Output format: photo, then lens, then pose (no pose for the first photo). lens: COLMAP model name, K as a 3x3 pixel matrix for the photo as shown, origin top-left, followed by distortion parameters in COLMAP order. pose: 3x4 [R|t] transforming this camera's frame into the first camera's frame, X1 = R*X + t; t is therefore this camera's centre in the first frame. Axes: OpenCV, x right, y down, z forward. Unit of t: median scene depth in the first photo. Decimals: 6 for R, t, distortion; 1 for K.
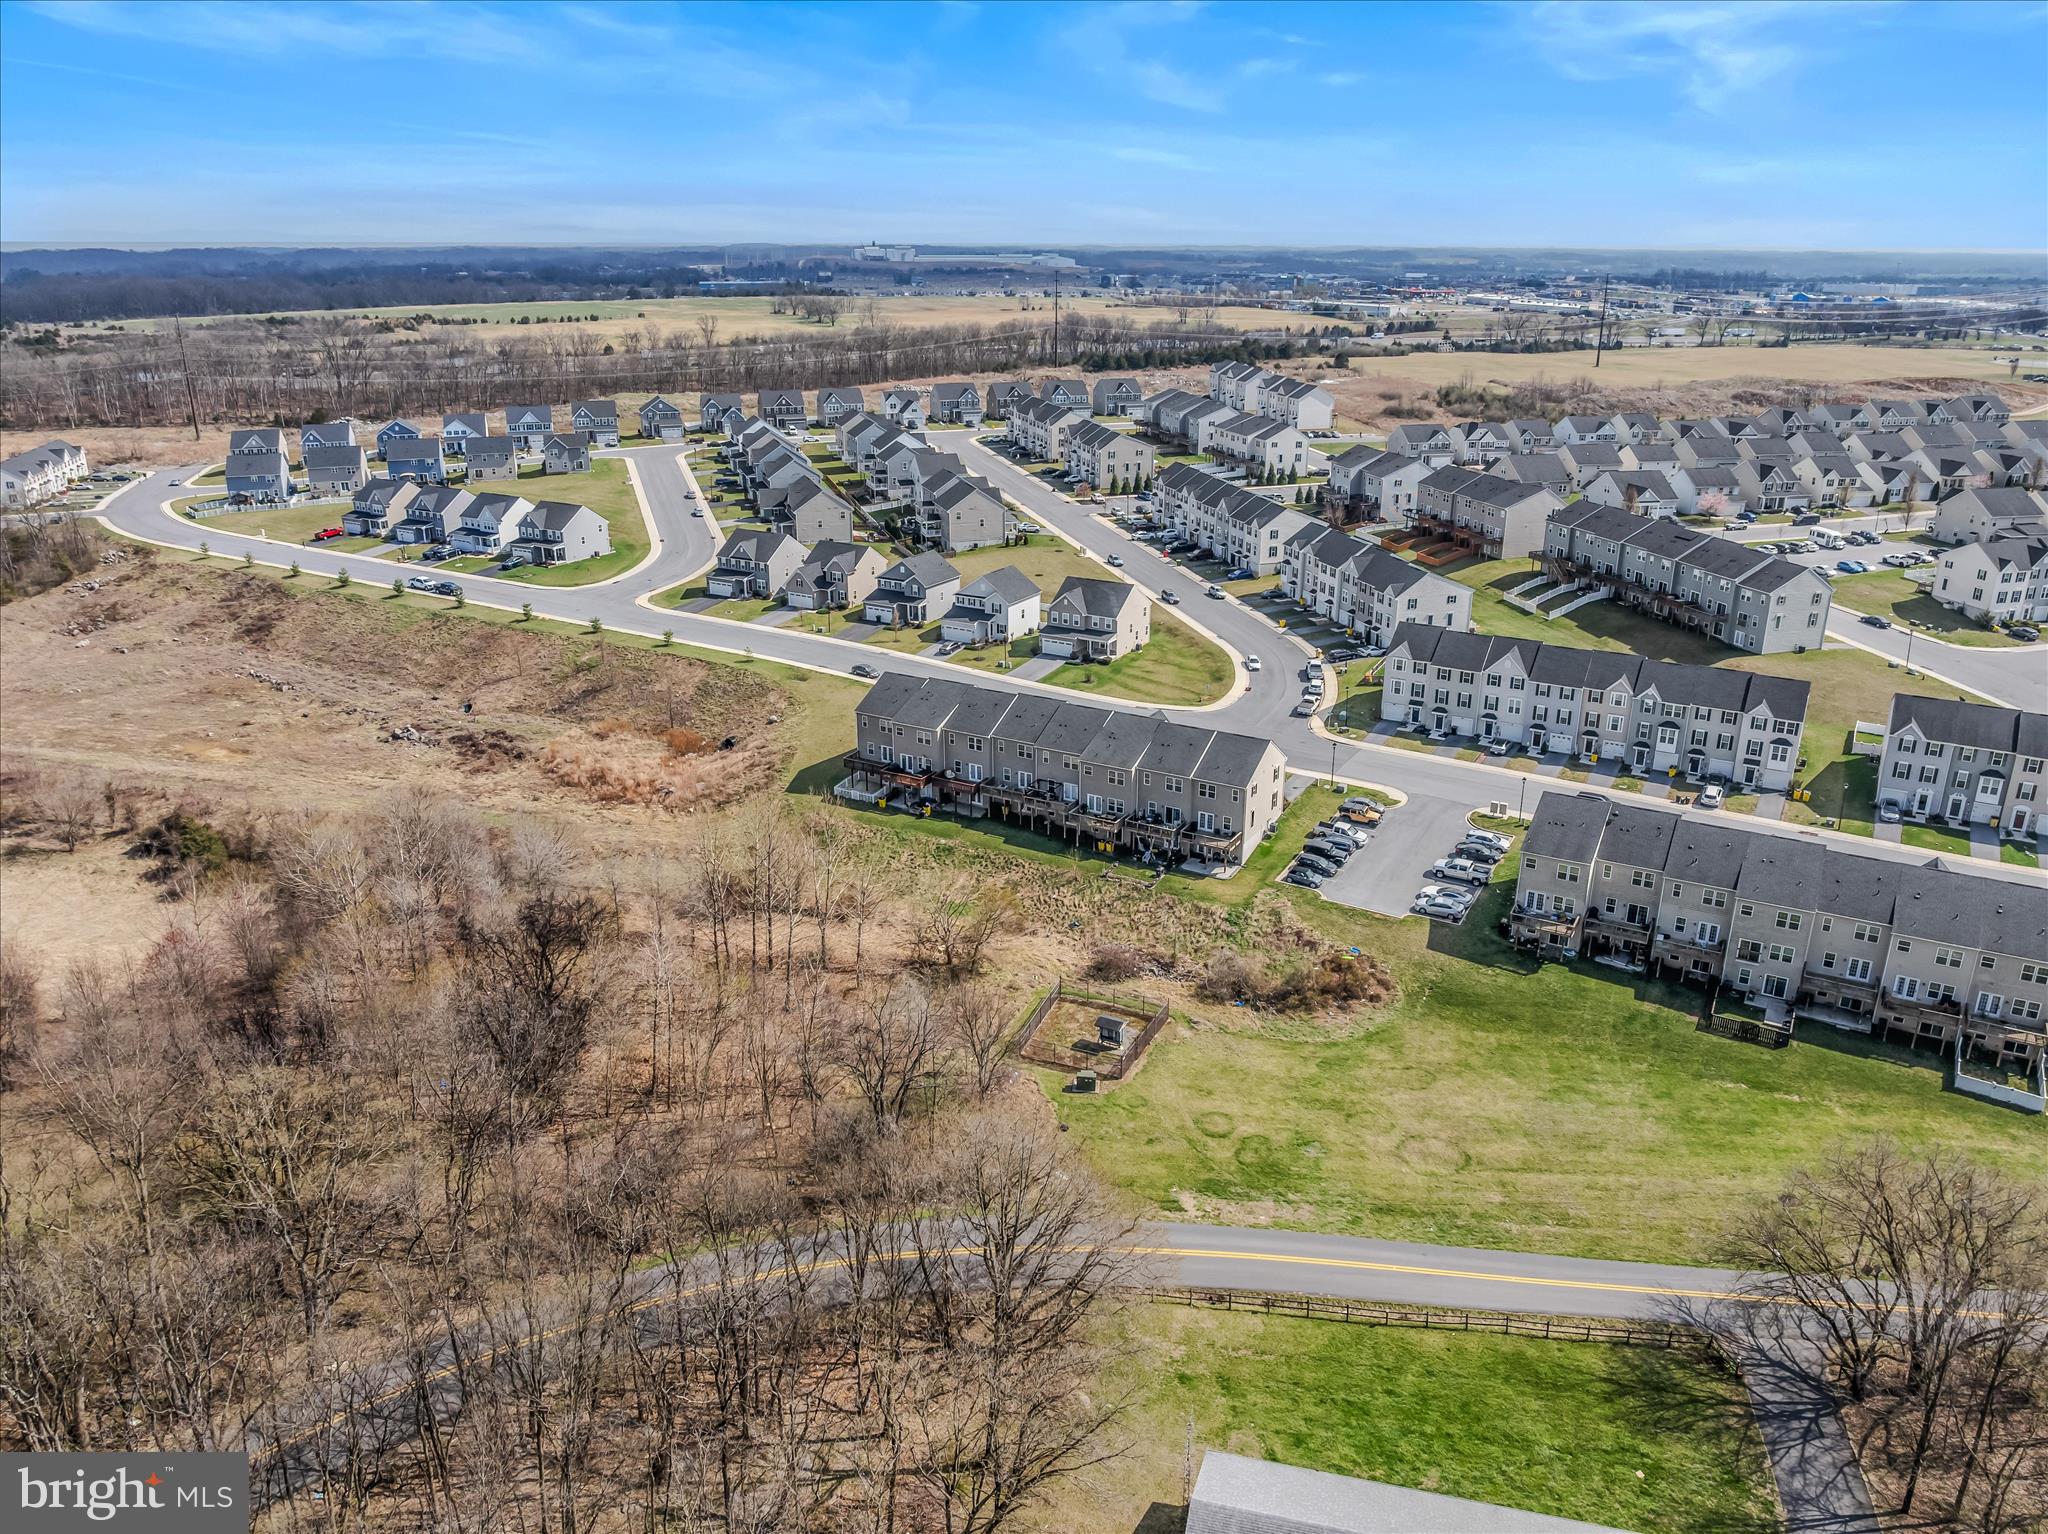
lens RADIAL K [[1441.2, 0, 1038.1], [0, 1441.2, 755.7], [0, 0, 1]] dist [-0.034080, -0.008478]
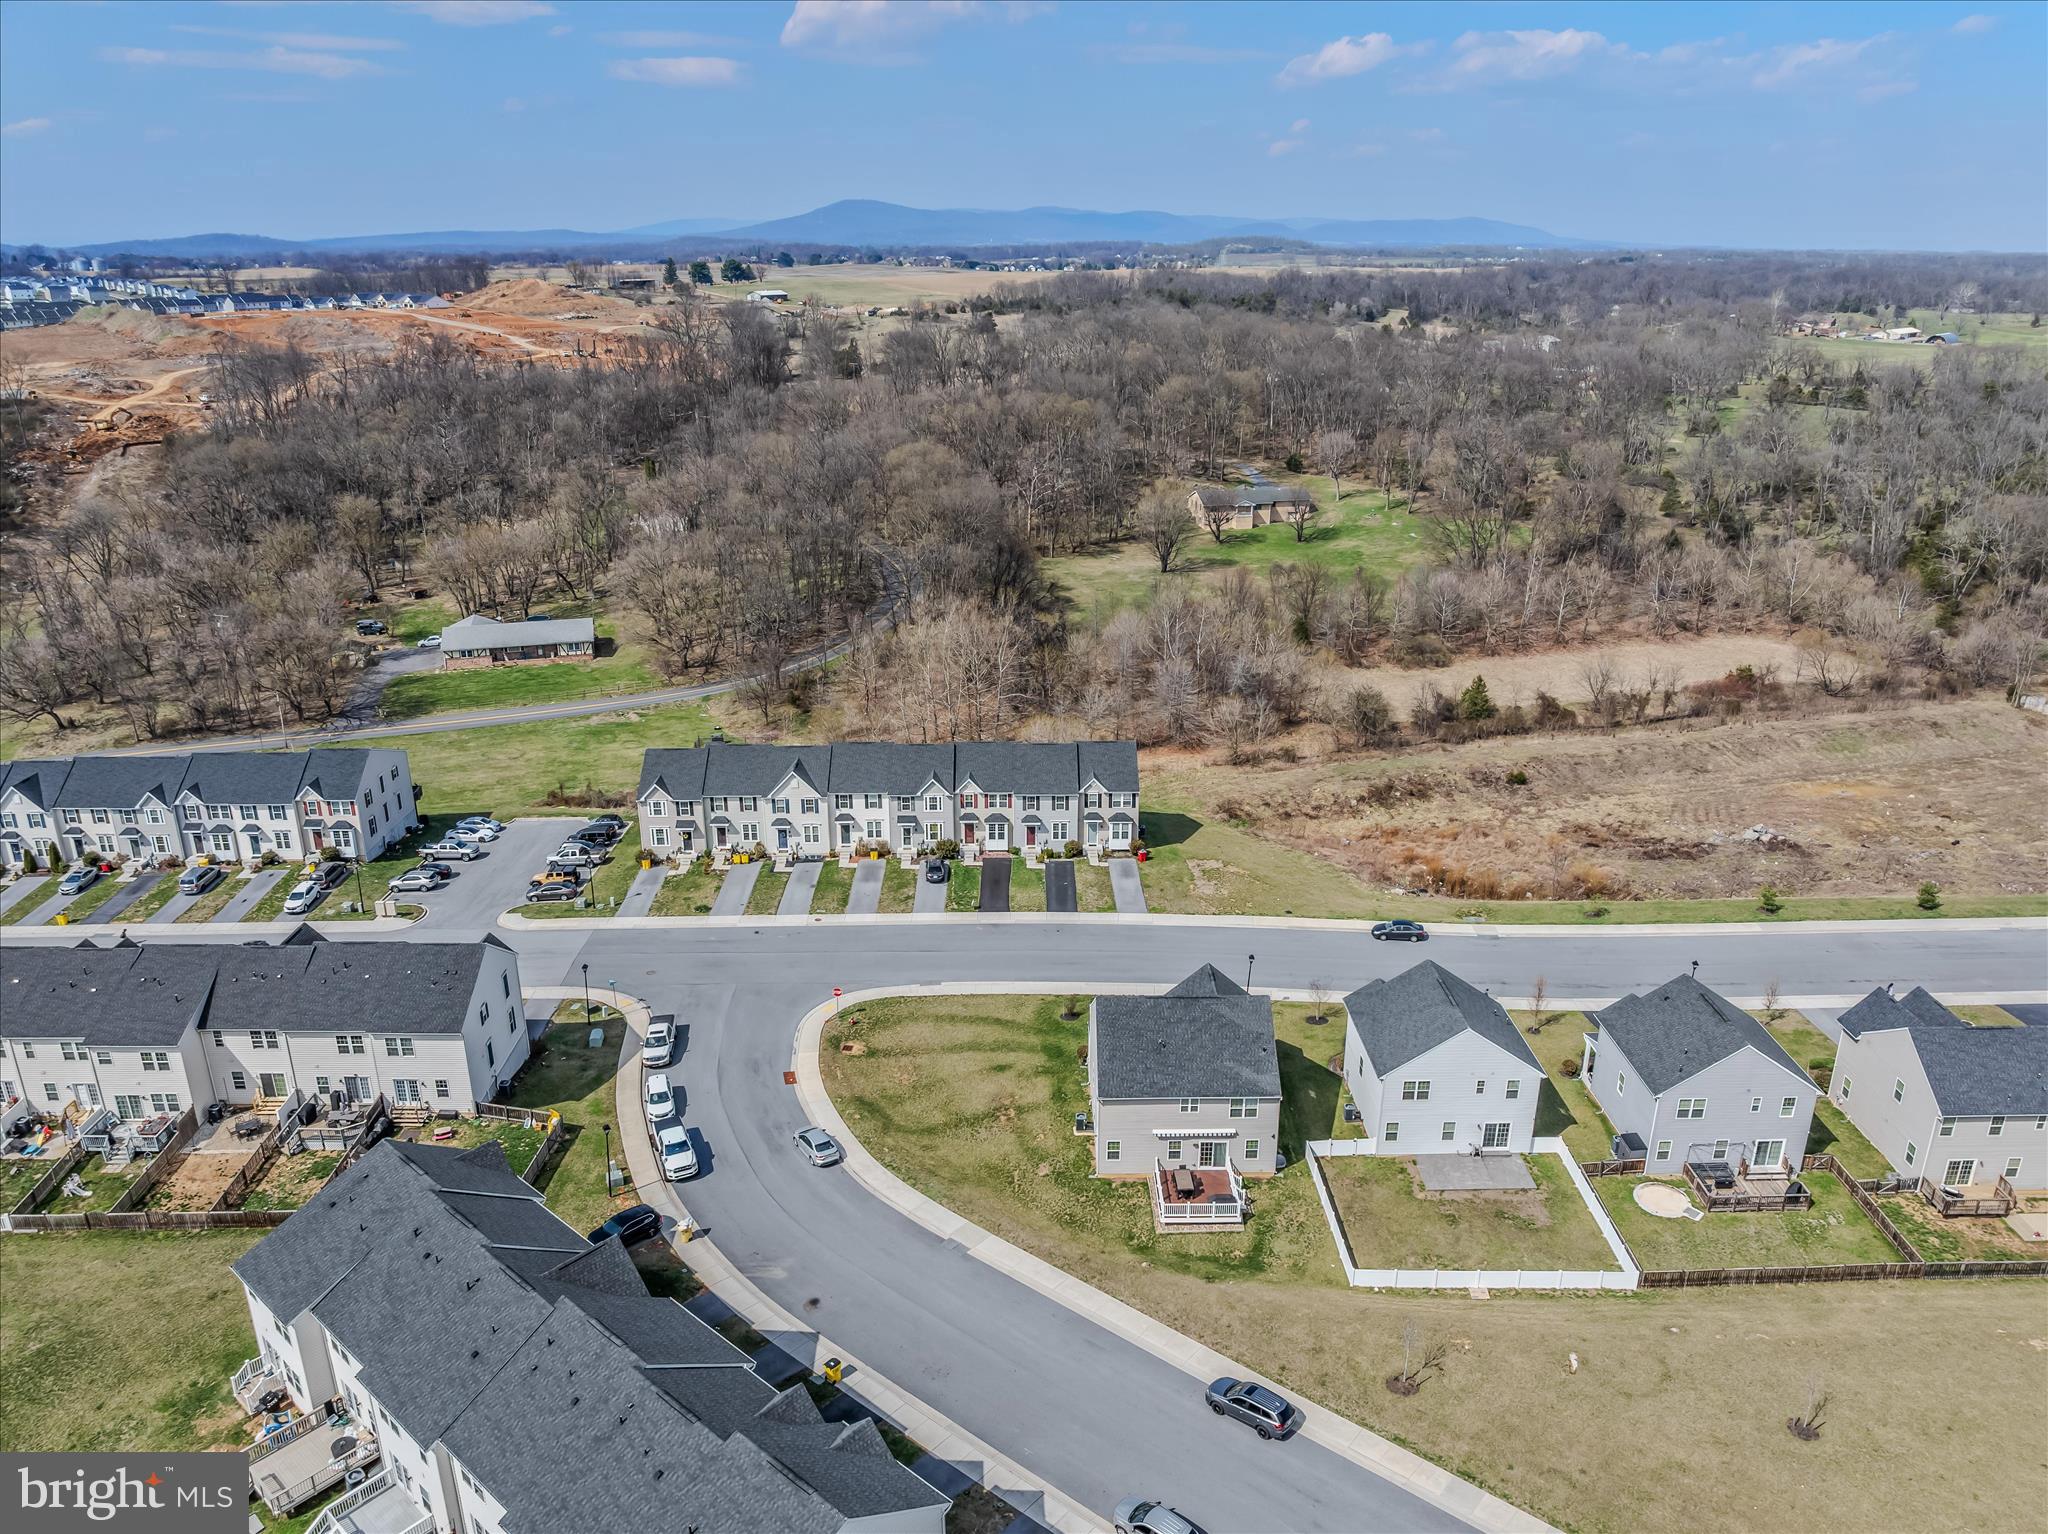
lens RADIAL K [[1441.2, 0, 1038.1], [0, 1441.2, 755.7], [0, 0, 1]] dist [-0.034080, -0.008478]
pose [[-0.859178, 0.169375, -0.482831, 0.298191], [-0.175681, 0.788612, 0.589260, -0.457781], [0.480572, 0.591103, -0.647802, 1.301740]]
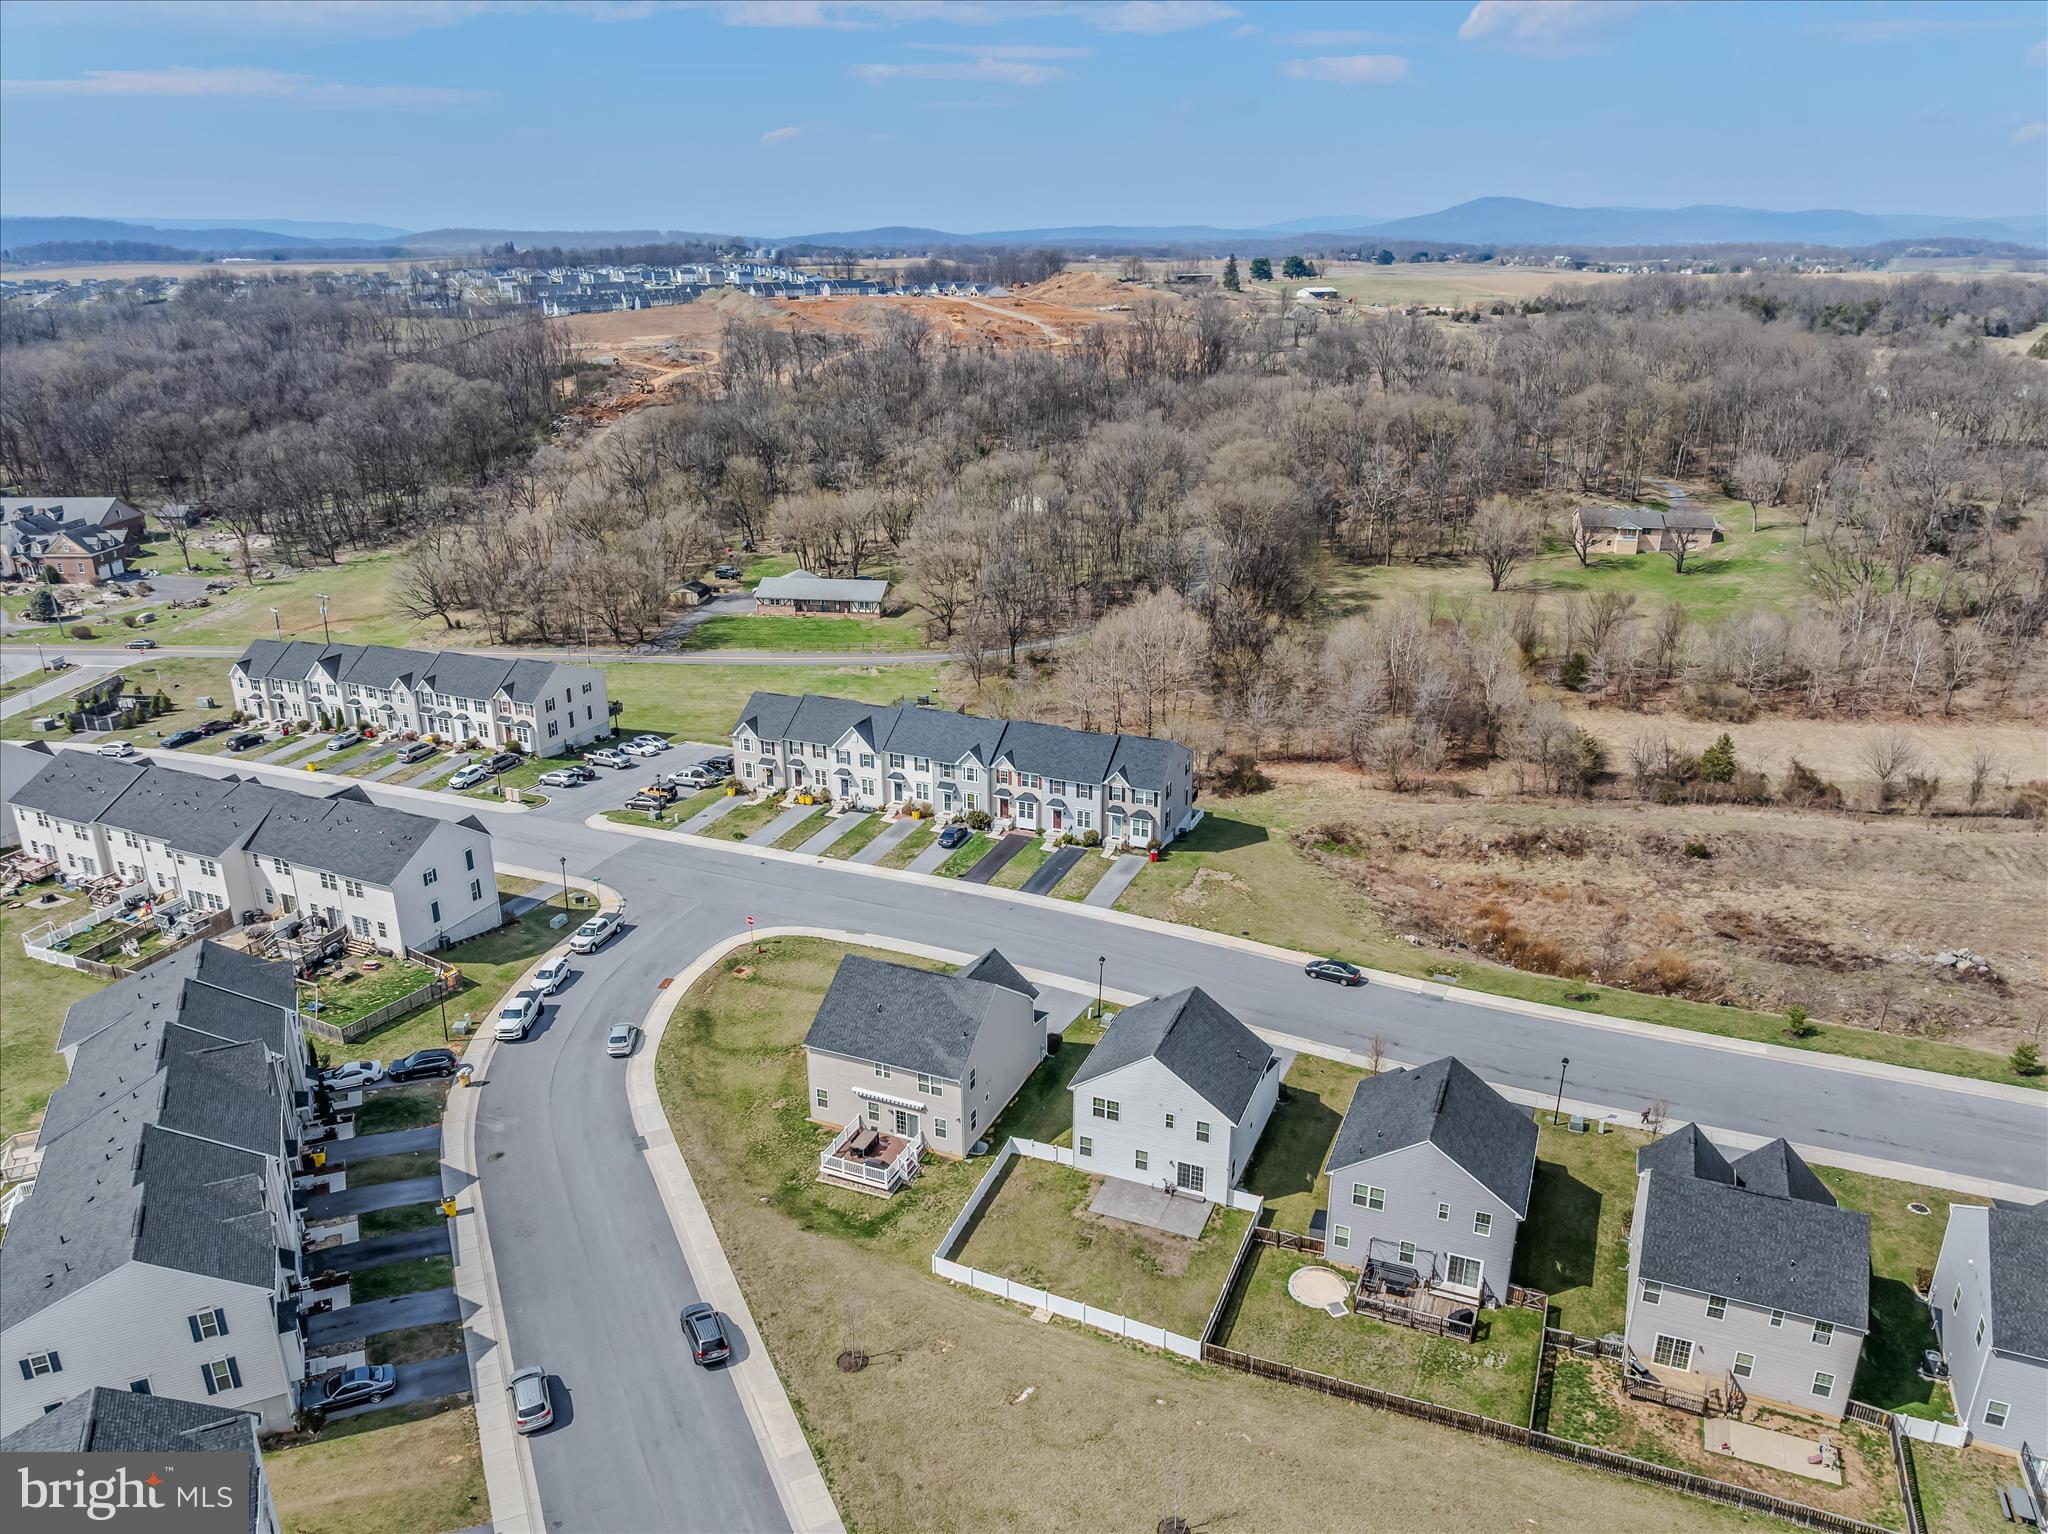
lens RADIAL K [[1442.0, 0, 1040.4], [0, 1442.0, 746.6], [0, 0, 1]] dist [-0.018038, -0.039435]
pose [[-0.992126, 0.040309, -0.118581, 0.060211], [-0.043602, 0.776408, 0.628721, -0.491101], [0.117411, 0.628941, -0.768537, 1.395551]]
